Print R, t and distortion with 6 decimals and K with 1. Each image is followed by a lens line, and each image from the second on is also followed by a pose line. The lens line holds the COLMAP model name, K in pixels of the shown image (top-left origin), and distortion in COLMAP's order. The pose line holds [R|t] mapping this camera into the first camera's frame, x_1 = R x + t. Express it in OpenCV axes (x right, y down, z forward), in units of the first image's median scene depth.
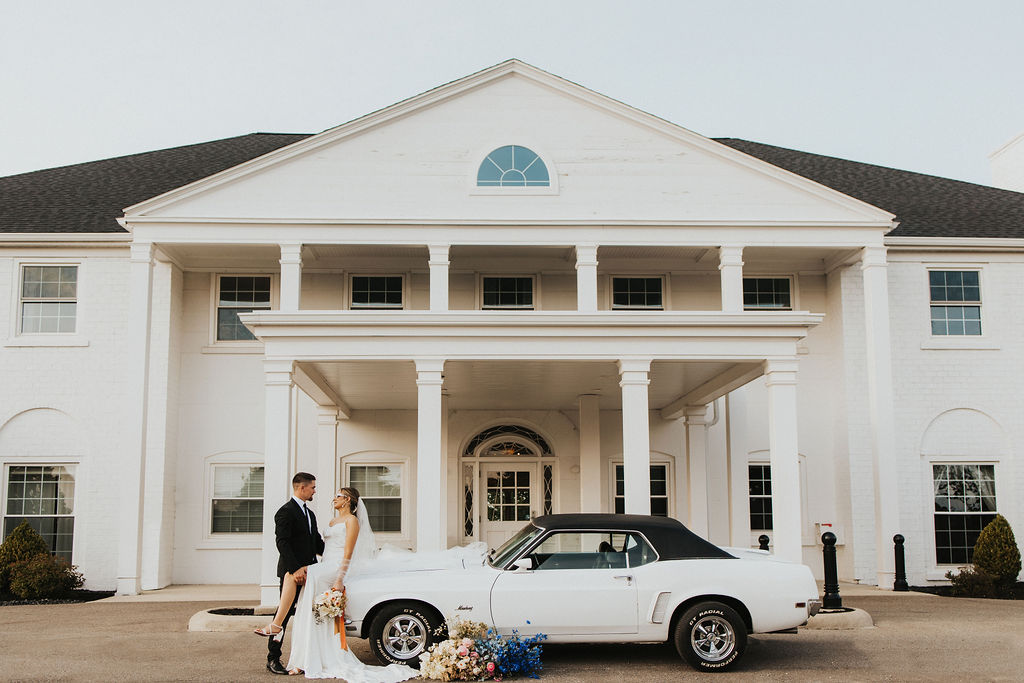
lens RADIAL K [[1101.2, 0, 534.1], [0, 1101.2, 387.1], [0, 0, 1]] dist [-0.022819, 0.000000]
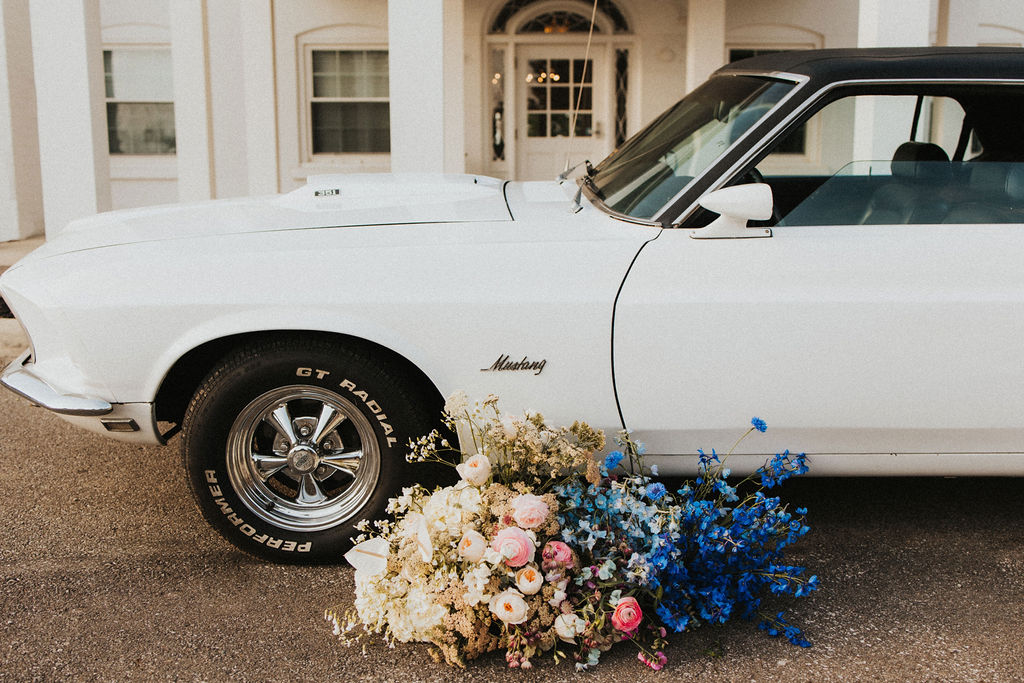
lens RADIAL K [[1250.0, 0, 521.2], [0, 1250.0, 391.3], [0, 0, 1]] dist [-0.048460, 0.000000]
pose [[0.999338, 0.009719, -0.035052, -0.022837], [0.001356, 0.953014, 0.302924, 0.050646], [0.036349, -0.302771, 0.952370, 0.314801]]
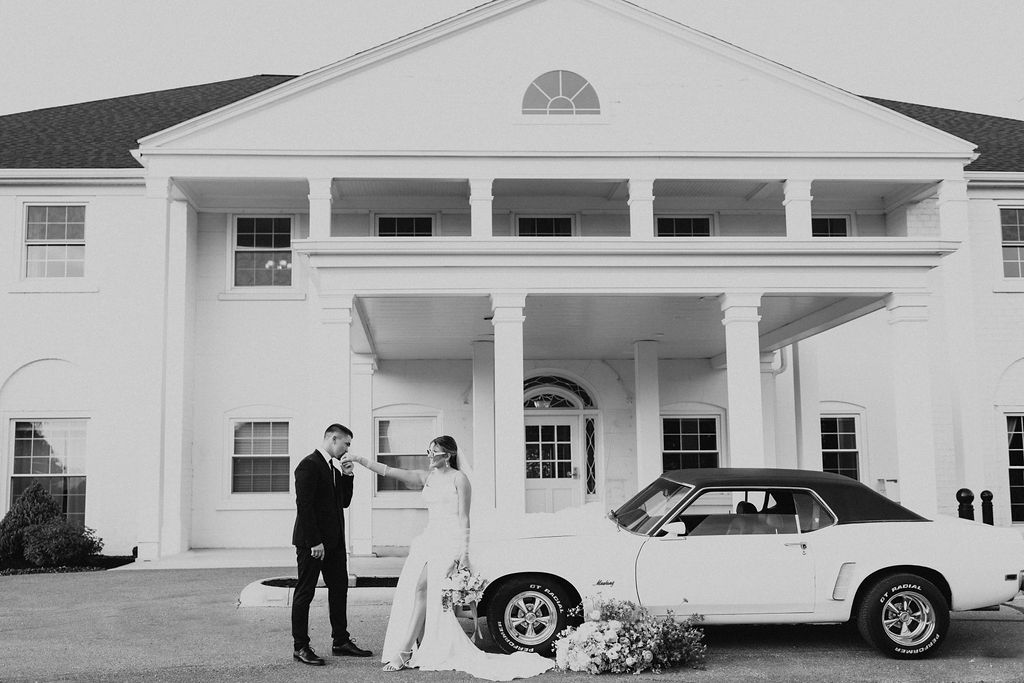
lens RADIAL K [[1101.2, 0, 520.4], [0, 1101.2, 366.7], [0, 0, 1]] dist [-0.022819, 0.000000]
pose [[0.999992, -0.003956, -0.000621, -0.055946], [0.003968, 0.999804, 0.019407, 0.010476], [0.000544, -0.019409, 0.999811, 0.081869]]
